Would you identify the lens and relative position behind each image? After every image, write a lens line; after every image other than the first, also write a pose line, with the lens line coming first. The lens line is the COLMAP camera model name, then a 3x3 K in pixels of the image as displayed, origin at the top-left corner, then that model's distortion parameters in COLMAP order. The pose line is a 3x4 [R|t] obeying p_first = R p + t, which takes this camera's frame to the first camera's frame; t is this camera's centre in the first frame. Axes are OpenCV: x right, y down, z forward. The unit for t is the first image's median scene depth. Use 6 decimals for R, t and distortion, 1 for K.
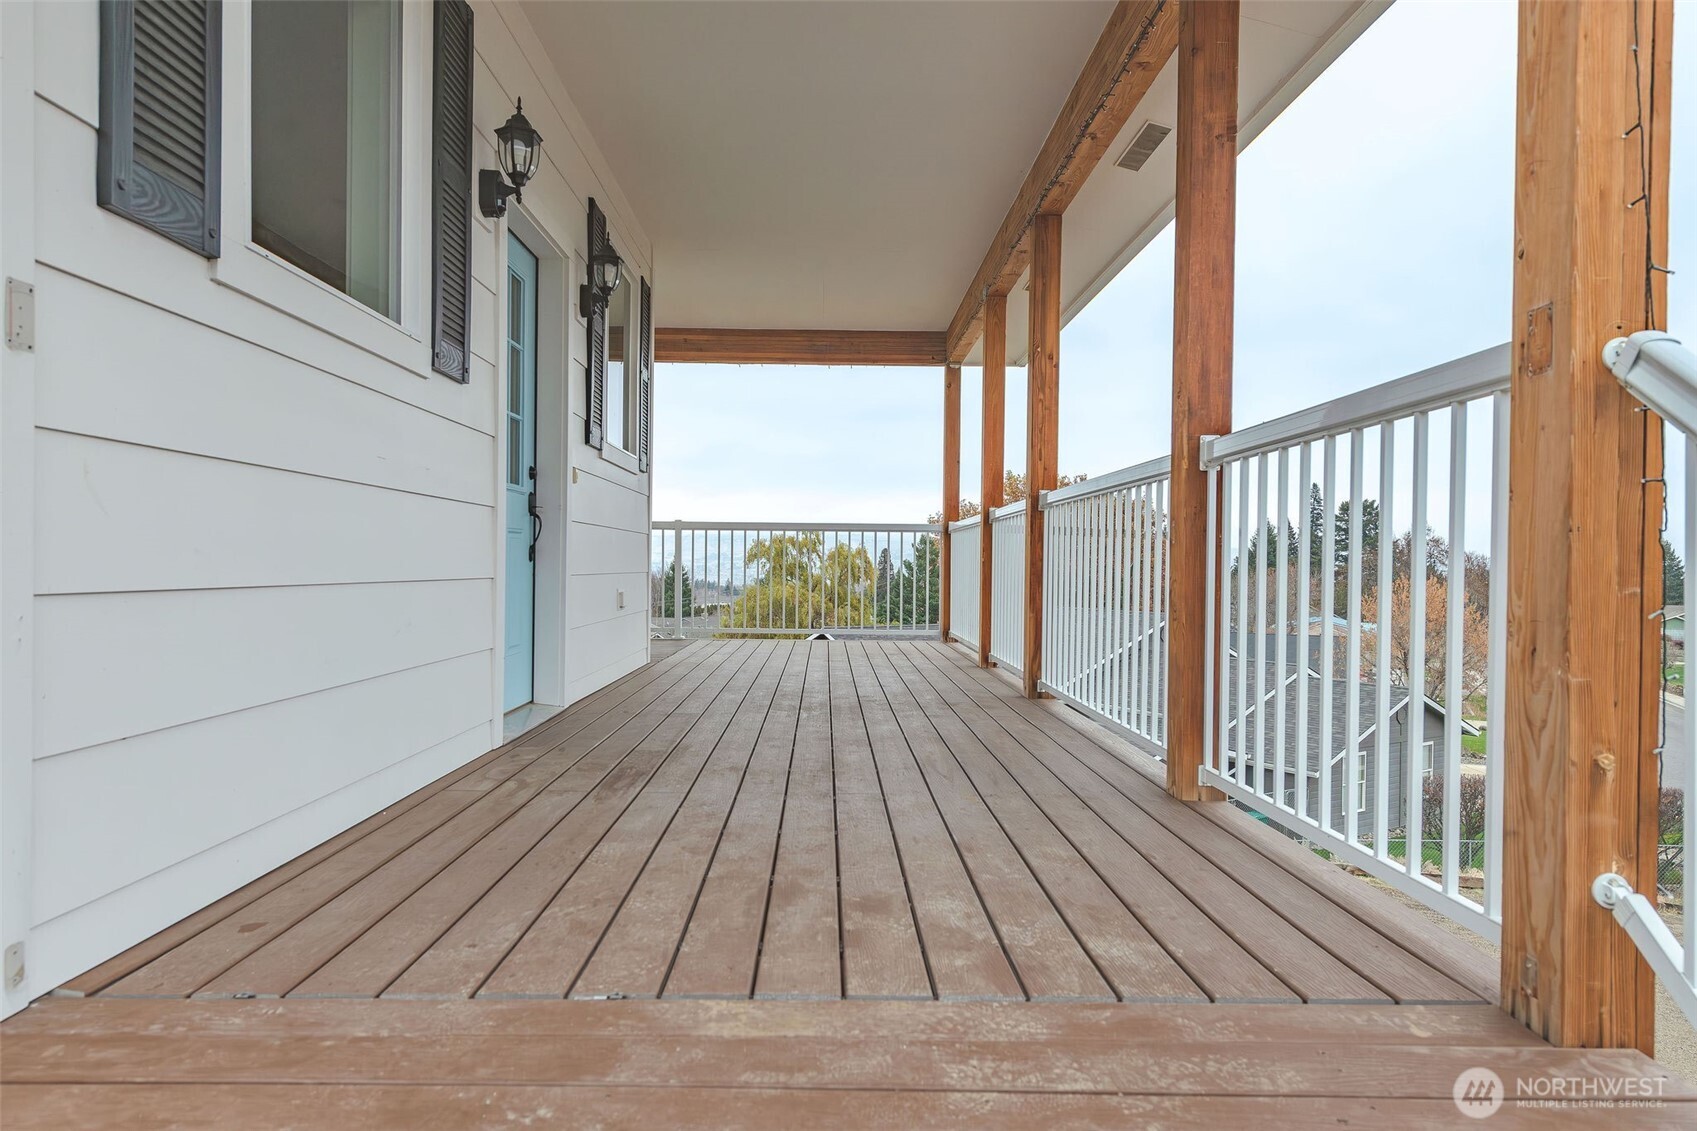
lens RADIAL K [[1034.9, 0, 841.7], [0, 1034.9, 561.6], [0, 0, 1]] dist [0.006609, 0.004156]
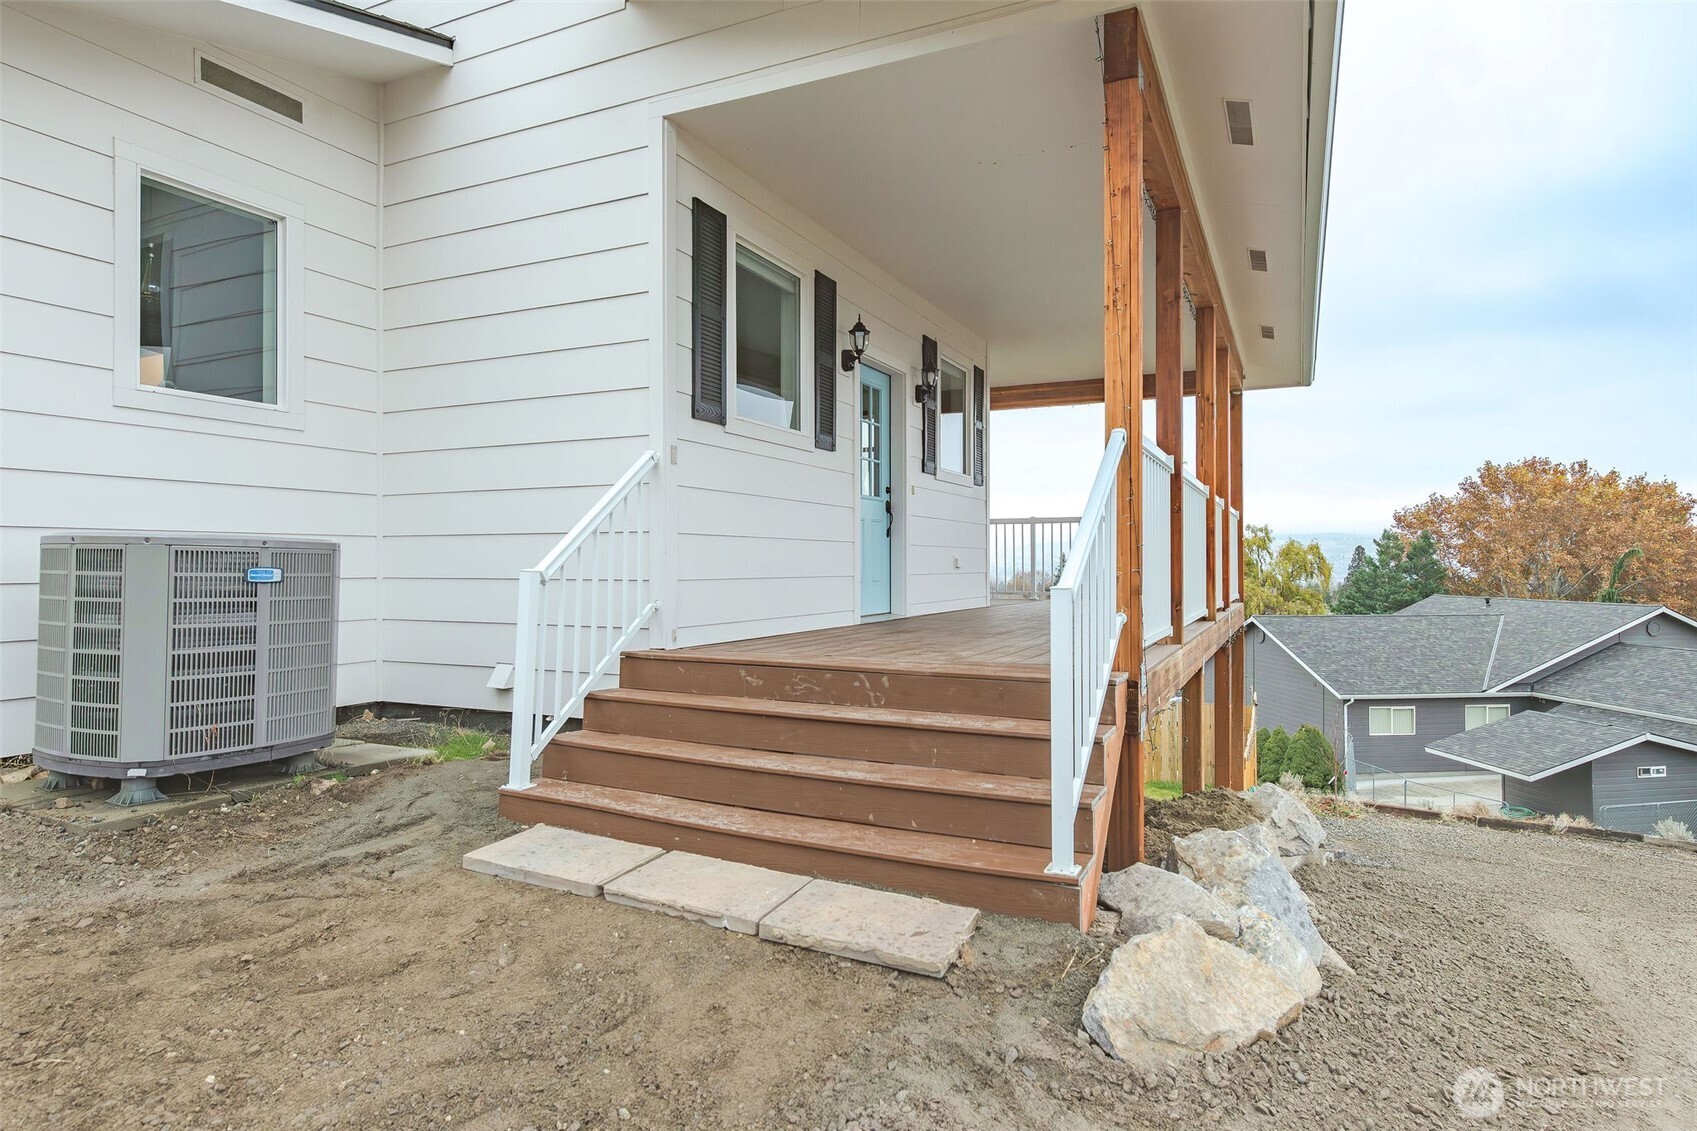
lens RADIAL K [[921.8, 0, 864.2], [0, 921.8, 555.2], [0, 0, 1]] dist [0.014566, -0.001456]
pose [[0.898168, -0.011788, -0.439495, 0.373052], [0.008242, 0.999916, -0.009977, 0.045789], [0.439576, 0.005339, 0.898190, -0.489451]]
